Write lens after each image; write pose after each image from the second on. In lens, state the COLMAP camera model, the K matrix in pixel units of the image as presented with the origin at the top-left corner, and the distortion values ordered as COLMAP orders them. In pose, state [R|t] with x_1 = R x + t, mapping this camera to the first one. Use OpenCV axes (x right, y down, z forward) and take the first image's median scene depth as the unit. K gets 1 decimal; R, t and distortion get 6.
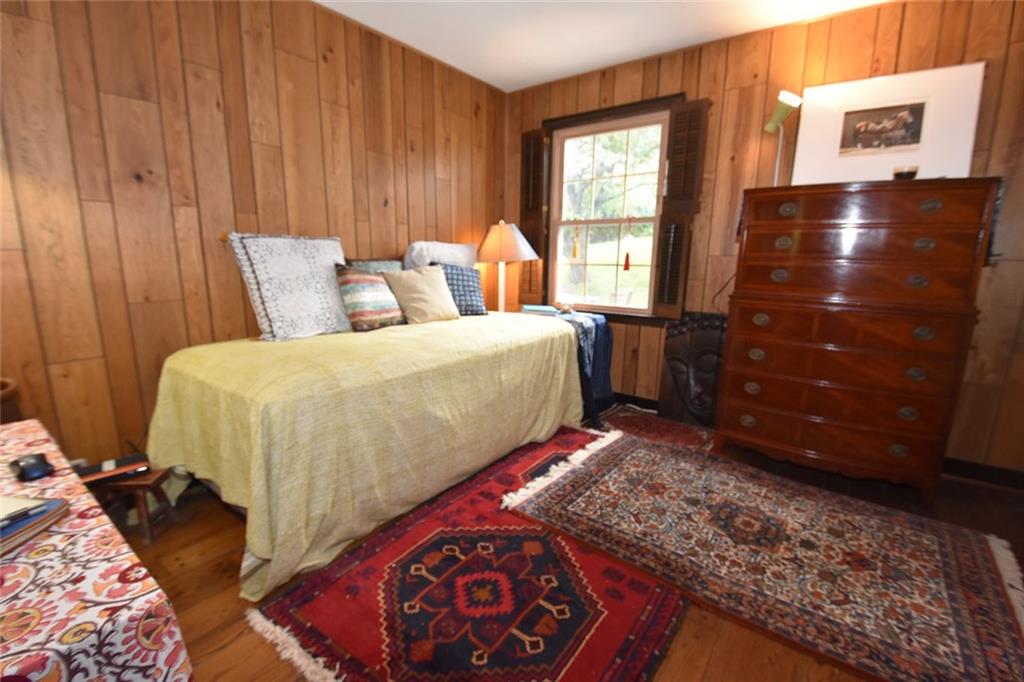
lens RADIAL K [[445.5, 0, 512.0], [0, 445.5, 341.0], [0, 0, 1]] dist [0.000583, -0.013697]
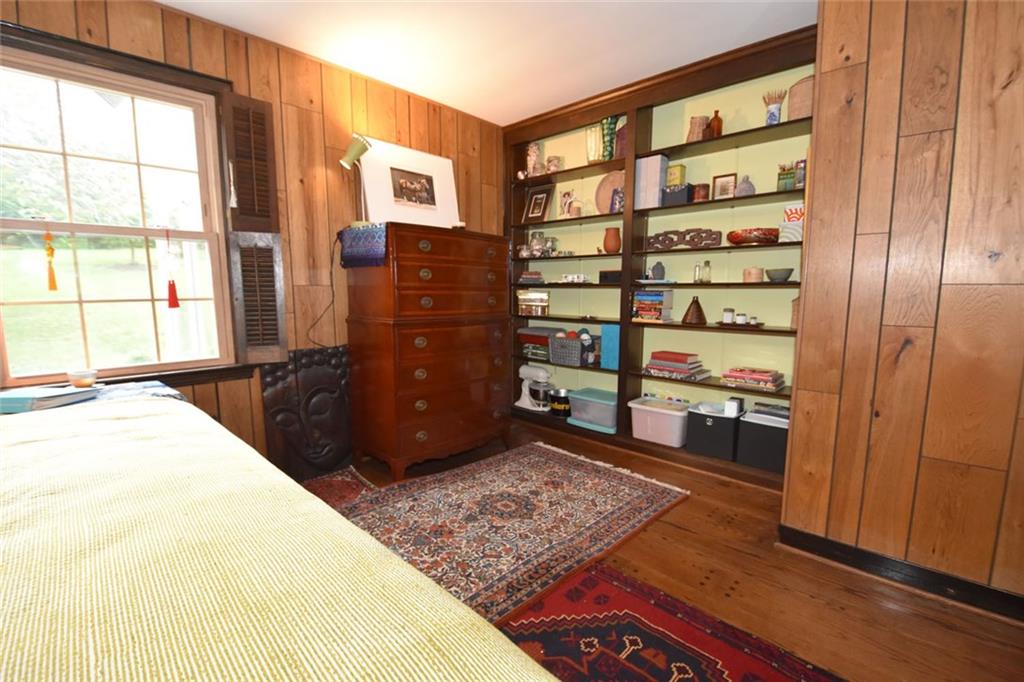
lens RADIAL K [[441.7, 0, 512.0], [0, 441.7, 341.0], [0, 0, 1]] dist [0.009123, -0.013587]
pose [[0.134462, -0.123863, 0.983147, -0.498019], [0.191194, 0.976757, 0.096909, -0.114680], [-0.972299, 0.174941, 0.155018, 0.619389]]
